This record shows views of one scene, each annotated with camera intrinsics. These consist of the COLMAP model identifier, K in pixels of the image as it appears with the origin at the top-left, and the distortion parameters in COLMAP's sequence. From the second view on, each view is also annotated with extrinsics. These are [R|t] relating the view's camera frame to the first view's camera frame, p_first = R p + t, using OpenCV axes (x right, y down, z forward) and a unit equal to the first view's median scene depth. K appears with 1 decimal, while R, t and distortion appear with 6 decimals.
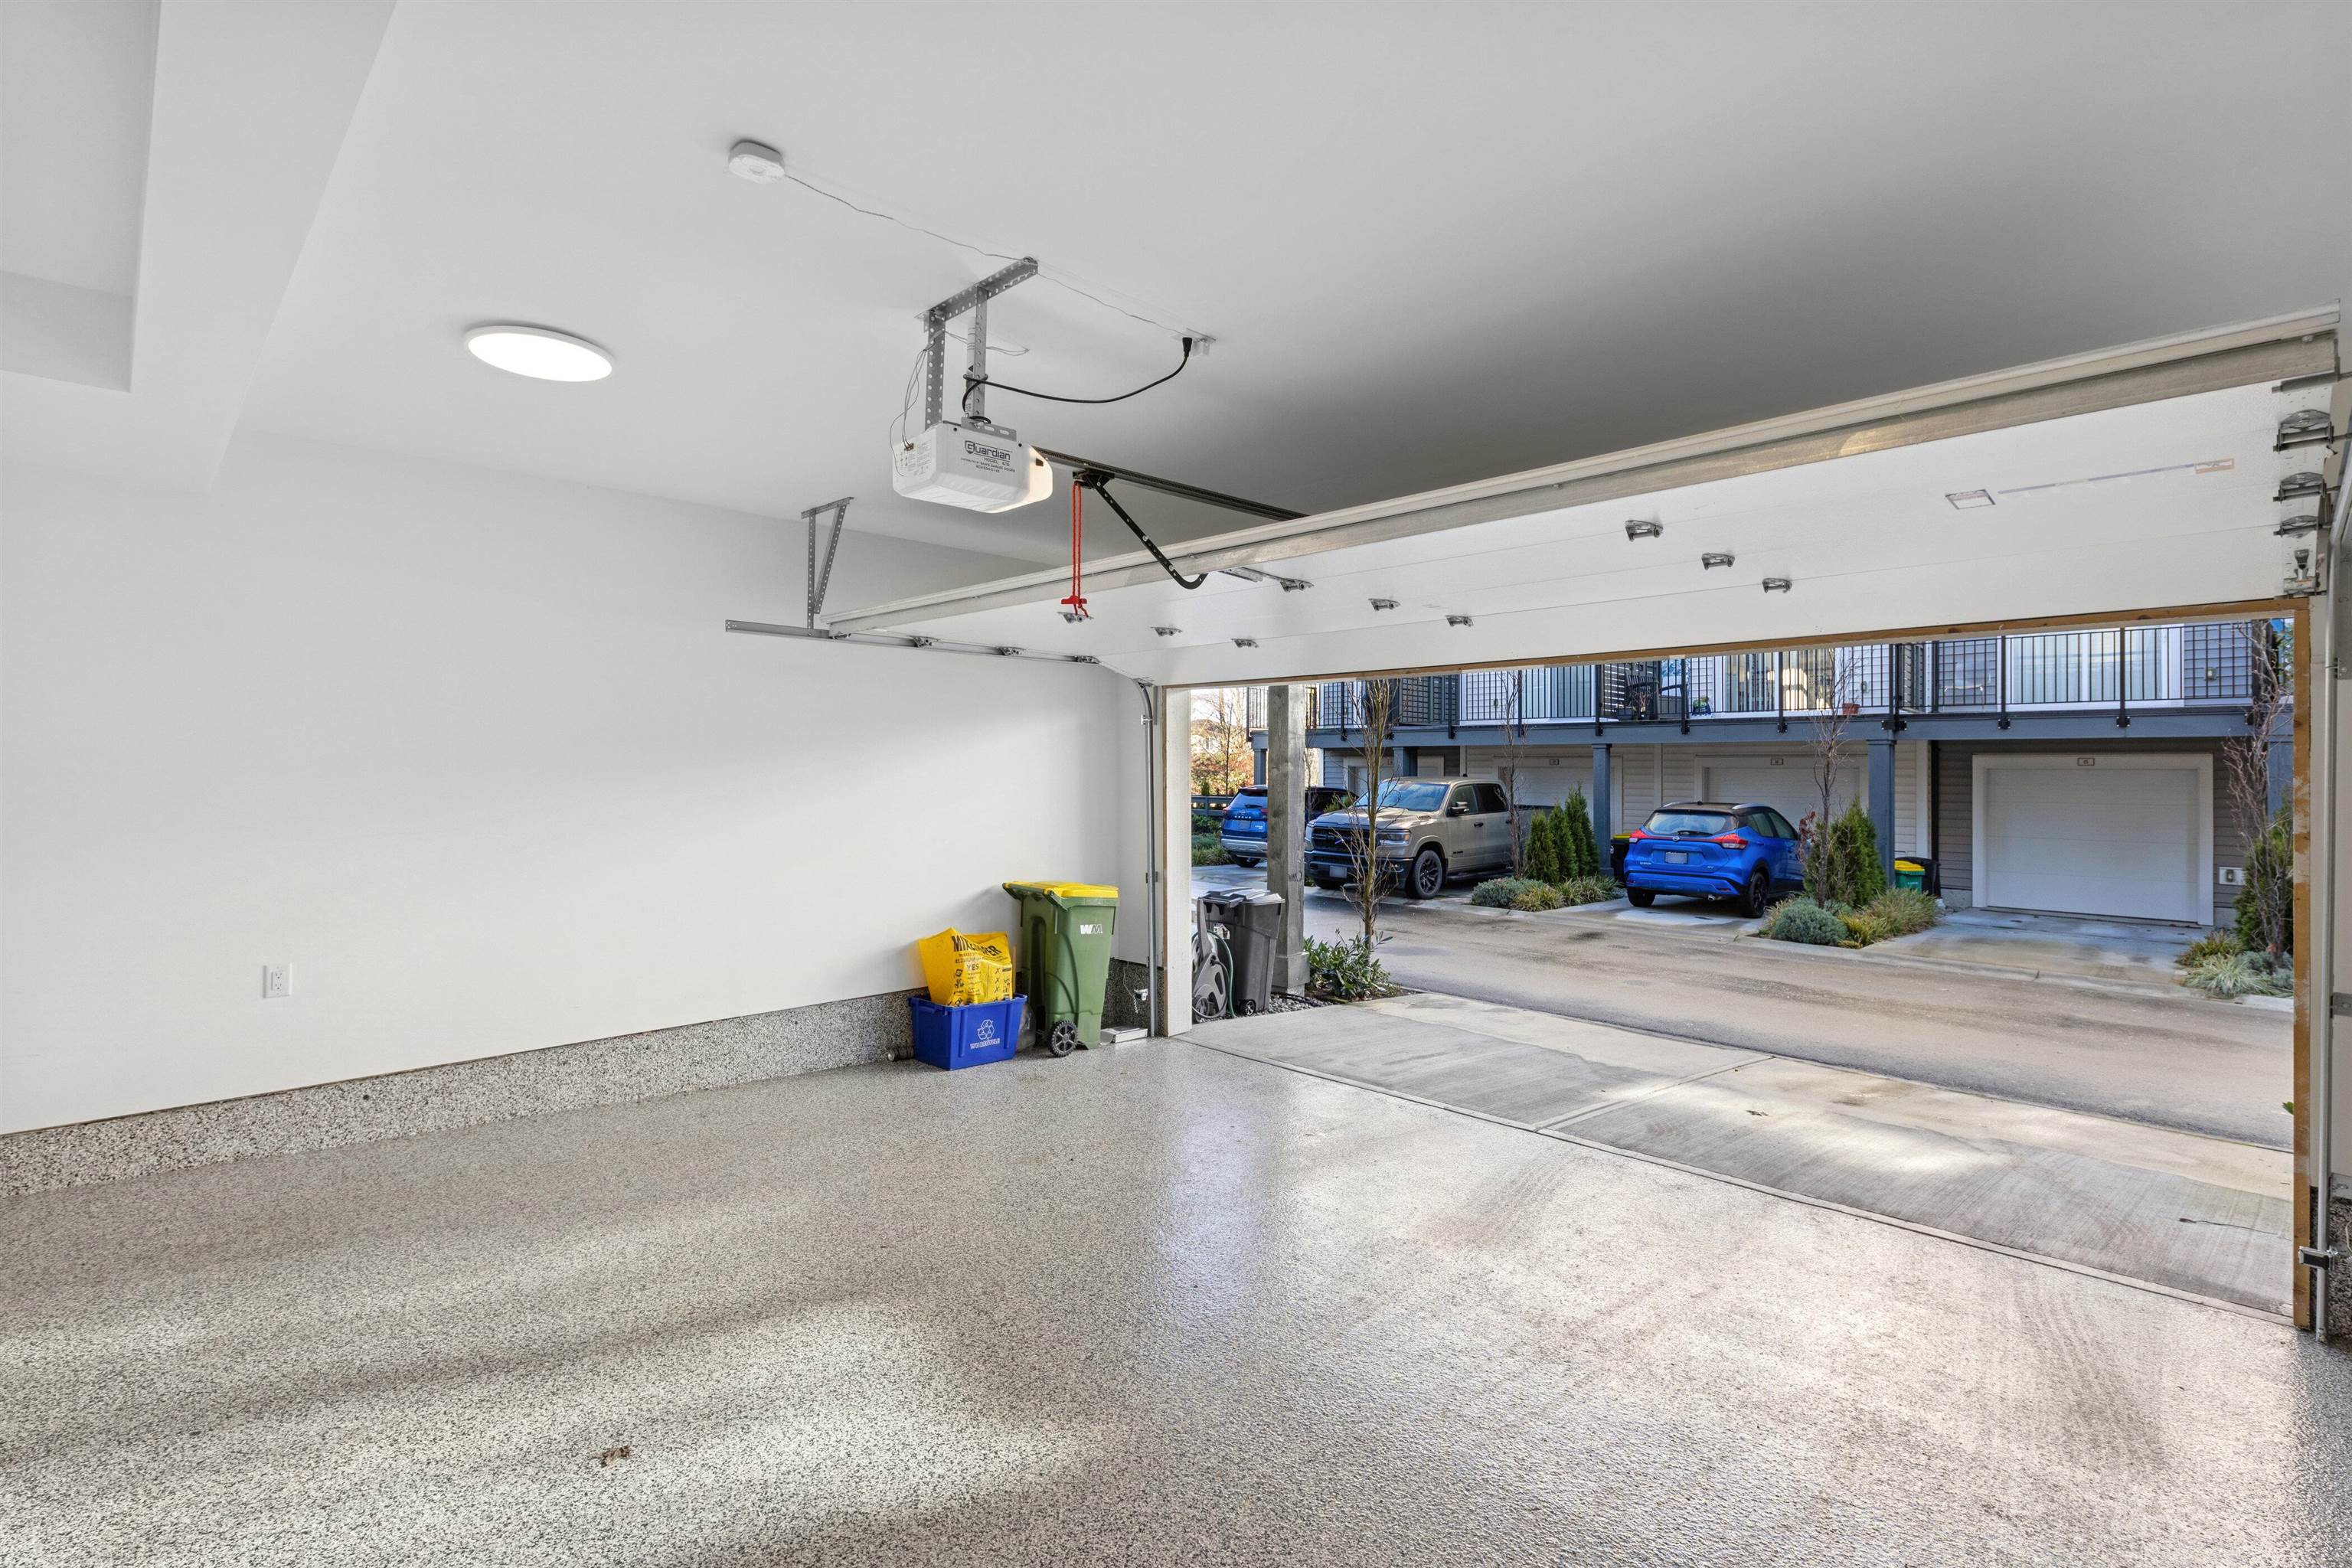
lens RADIAL K [[1145.9, 0, 1179.9], [0, 1145.9, 776.7], [0, 0, 1]] dist [0.010700, -0.000515]
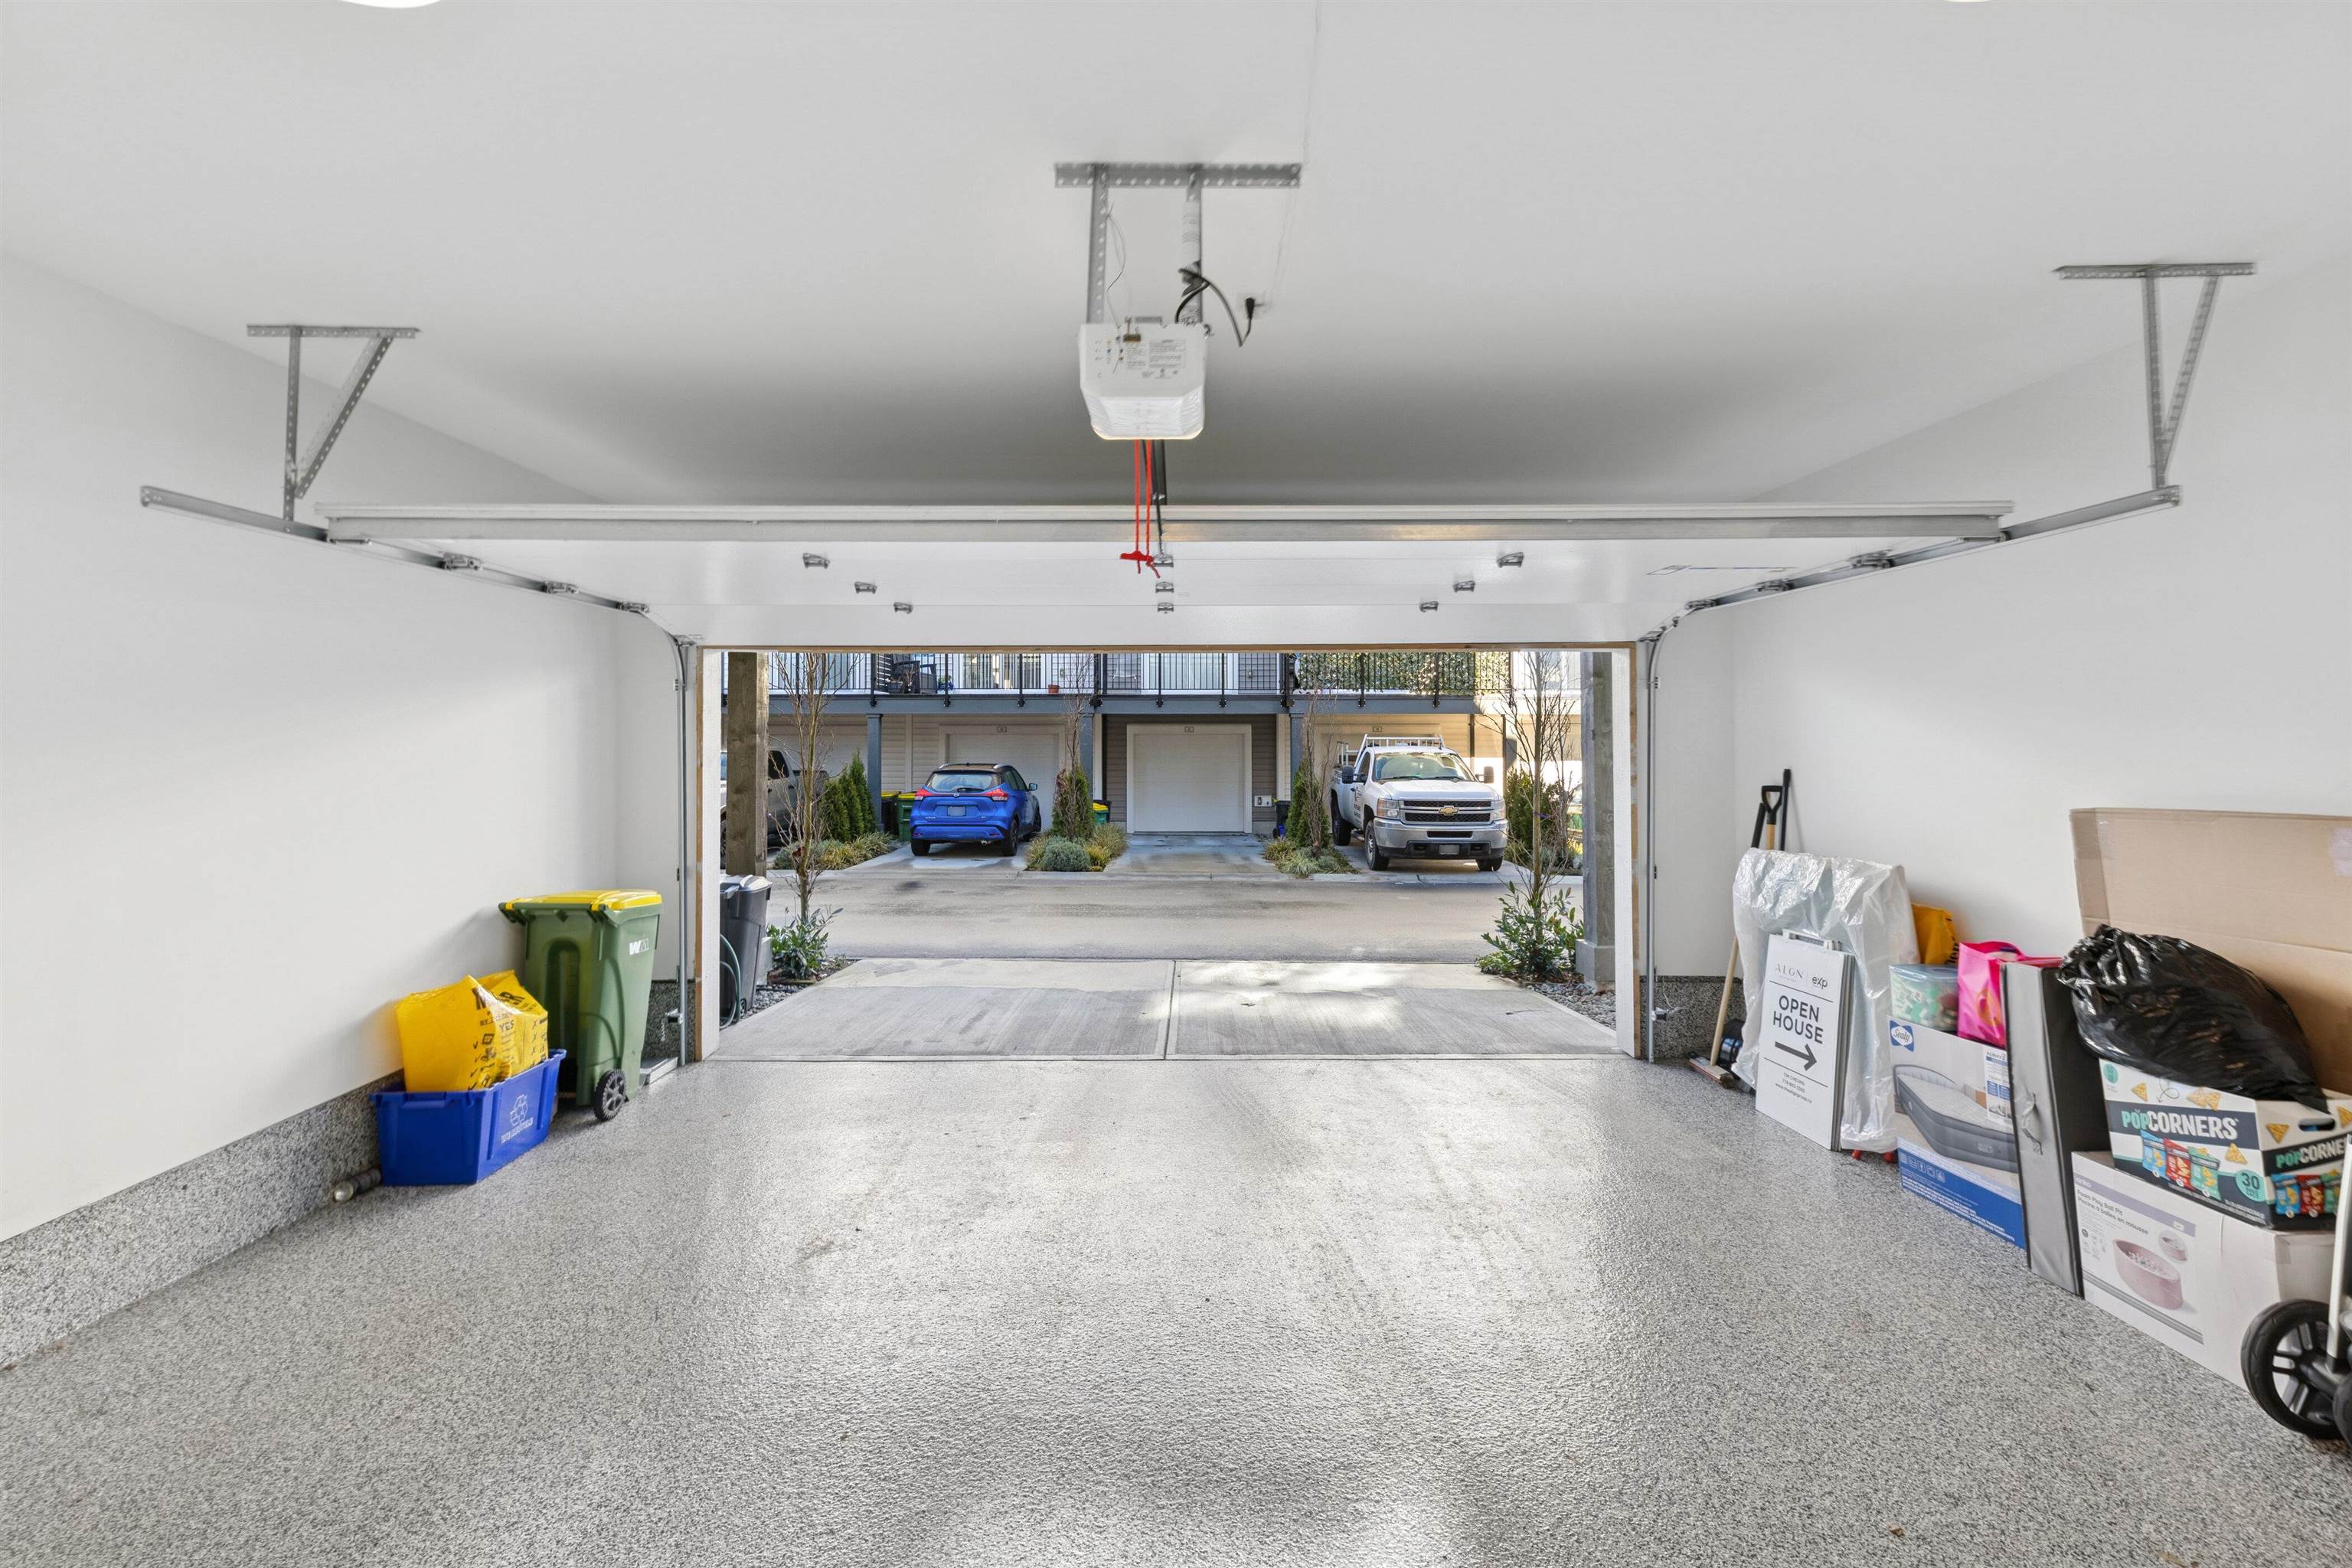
lens RADIAL K [[1000.1, 0, 1200.7], [0, 1000.1, 720.9], [0, 0, 1]] dist [0.012548, -0.000317]
pose [[0.678382, 0.005081, 0.734692, -0.325638], [0.009099, 0.999841, -0.015316, -0.009034], [-0.734653, 0.017075, 0.678228, 0.240420]]
